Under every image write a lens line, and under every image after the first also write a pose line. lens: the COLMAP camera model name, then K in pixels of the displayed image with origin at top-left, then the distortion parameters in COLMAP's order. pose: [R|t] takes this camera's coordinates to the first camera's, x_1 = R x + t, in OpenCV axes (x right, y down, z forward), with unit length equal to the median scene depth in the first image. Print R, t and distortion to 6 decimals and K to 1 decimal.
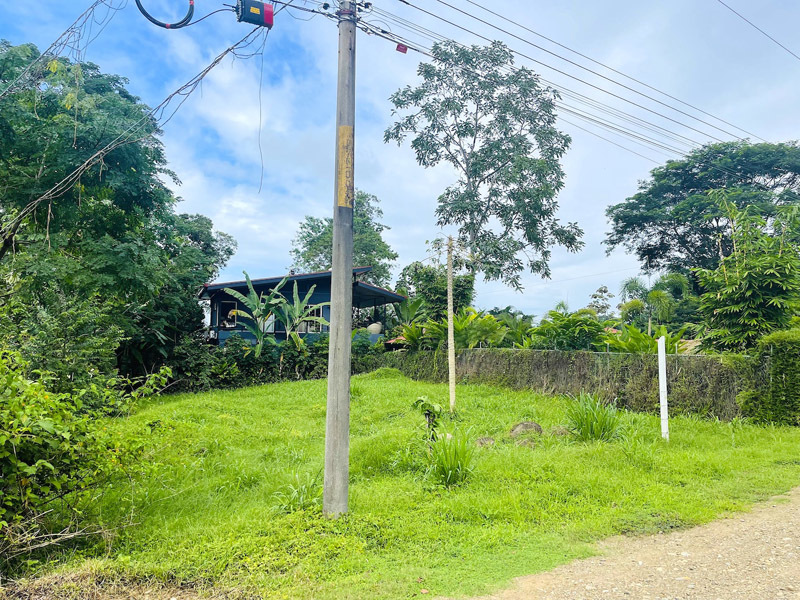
lens RADIAL K [[598.0, 0, 400.0], [0, 598.0, 300.0], [0, 0, 1]] dist [0.065568, -0.002294]
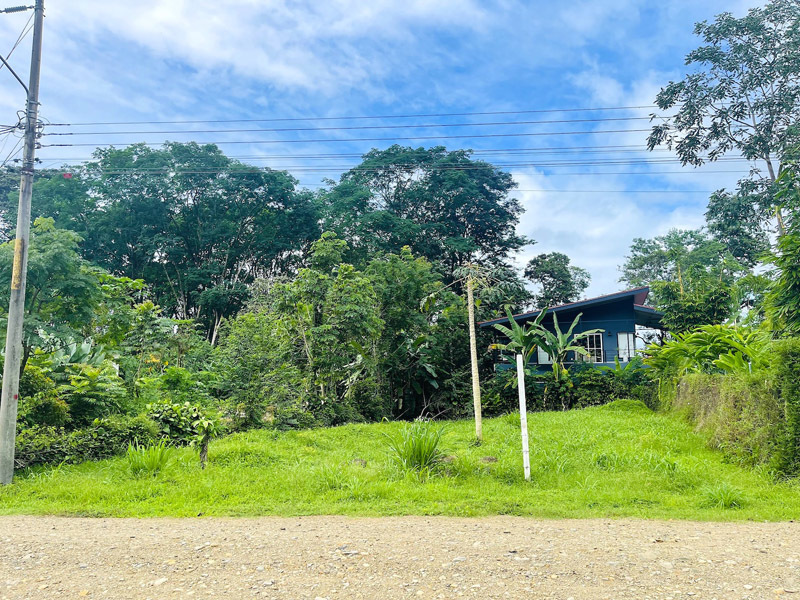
lens RADIAL K [[598.0, 0, 400.0], [0, 598.0, 300.0], [0, 0, 1]] dist [0.065568, -0.002294]
pose [[0.759397, -0.099729, -0.642939, 0.270511], [0.063943, 0.994839, -0.078788, 0.011591], [0.647478, 0.018720, 0.761854, 0.065576]]
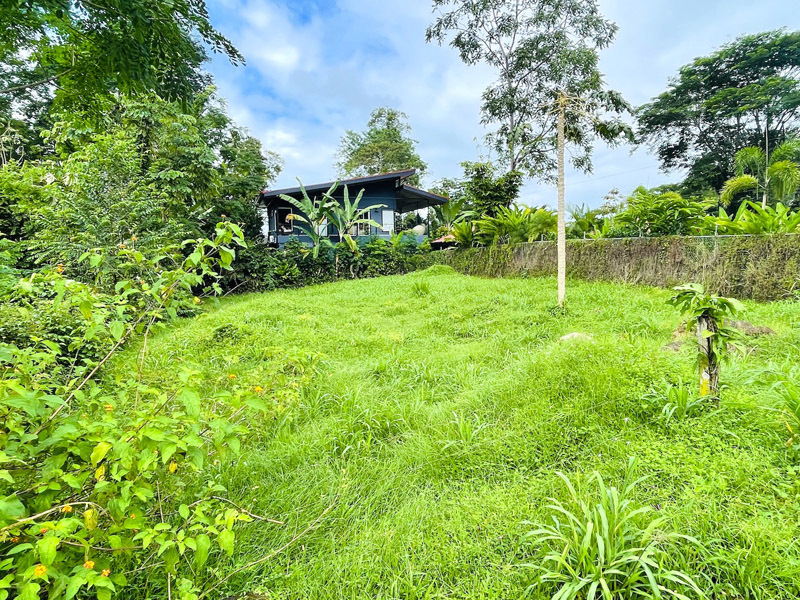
lens RADIAL K [[494.3, 0, 400.0], [0, 494.3, 300.0], [0, 0, 1]] dist [-0.001284, 0.000056]
pose [[0.998697, -0.025653, -0.044111, -0.046287], [0.032914, 0.984424, 0.172703, 0.019287], [0.038994, -0.173930, 0.983986, 0.119136]]
